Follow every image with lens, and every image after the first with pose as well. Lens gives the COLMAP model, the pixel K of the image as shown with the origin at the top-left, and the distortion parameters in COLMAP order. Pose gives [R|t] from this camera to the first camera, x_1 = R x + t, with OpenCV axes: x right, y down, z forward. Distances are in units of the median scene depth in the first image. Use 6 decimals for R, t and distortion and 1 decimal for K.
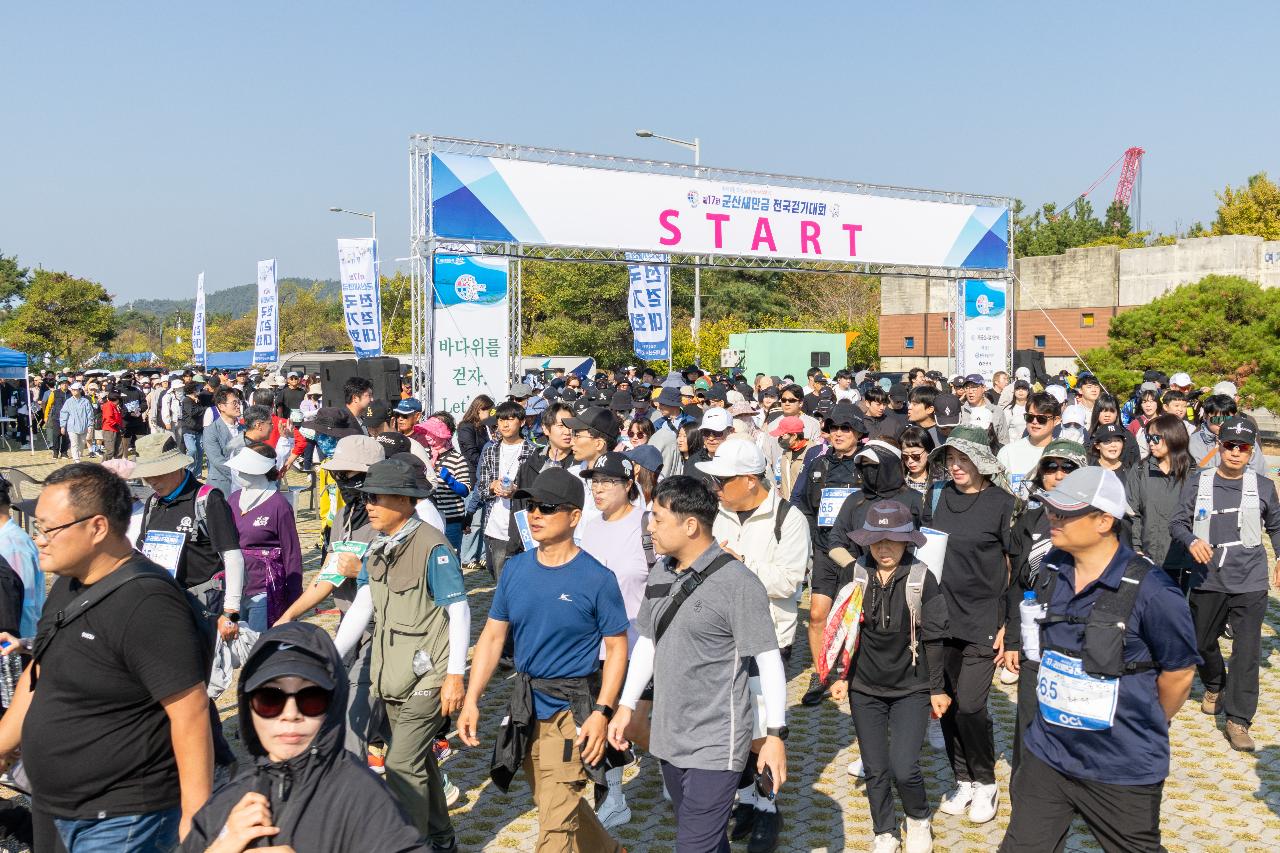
lens RADIAL K [[1432.6, 0, 640.0], [0, 1432.6, 426.5], [0, 0, 1]] dist [0.052599, 0.016193]
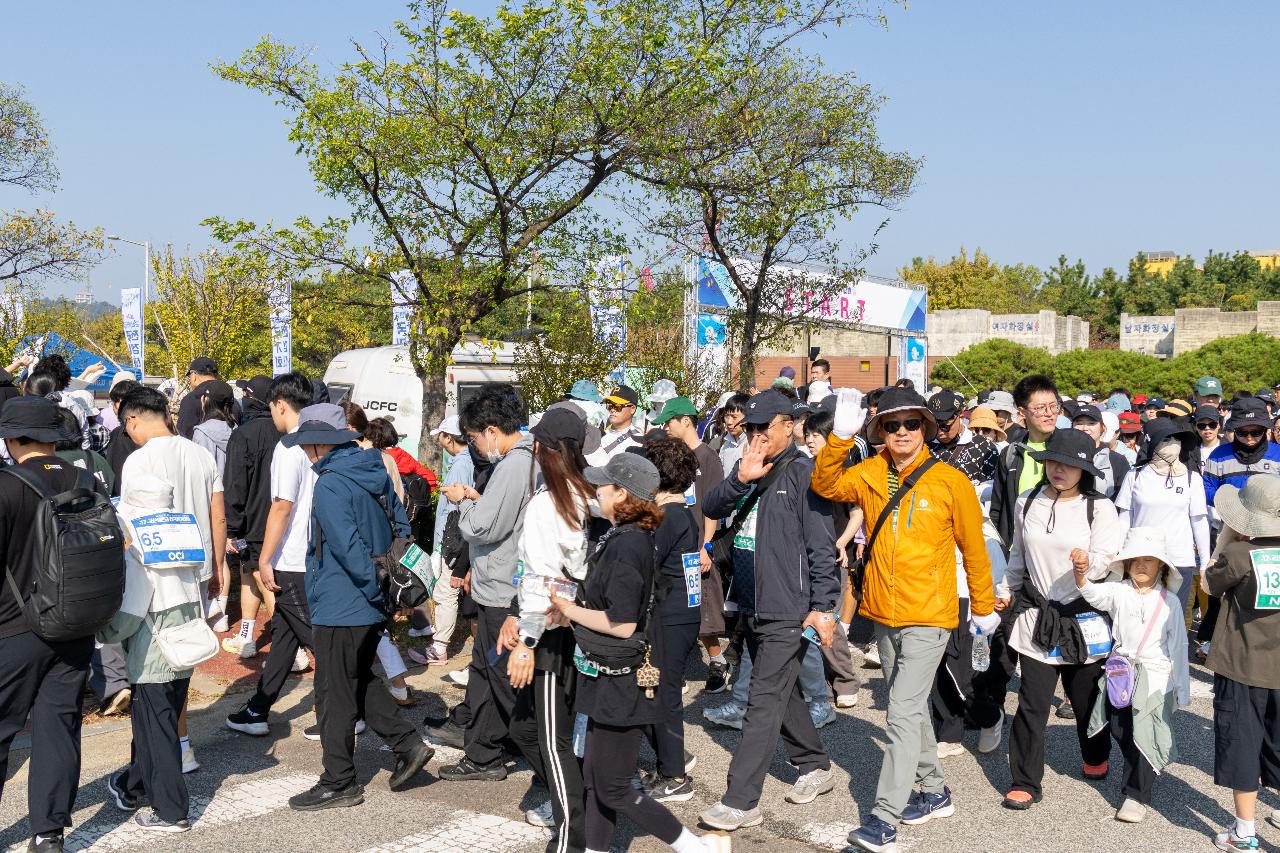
lens RADIAL K [[1525.8, 0, 640.0], [0, 1525.8, 426.5], [0, 0, 1]] dist [0.051442, 0.020778]
pose [[0.947807, 0.017302, 0.318376, -0.643362], [-0.007720, 0.999479, -0.031336, 0.054492], [-0.318752, 0.027243, 0.947447, -0.532862]]
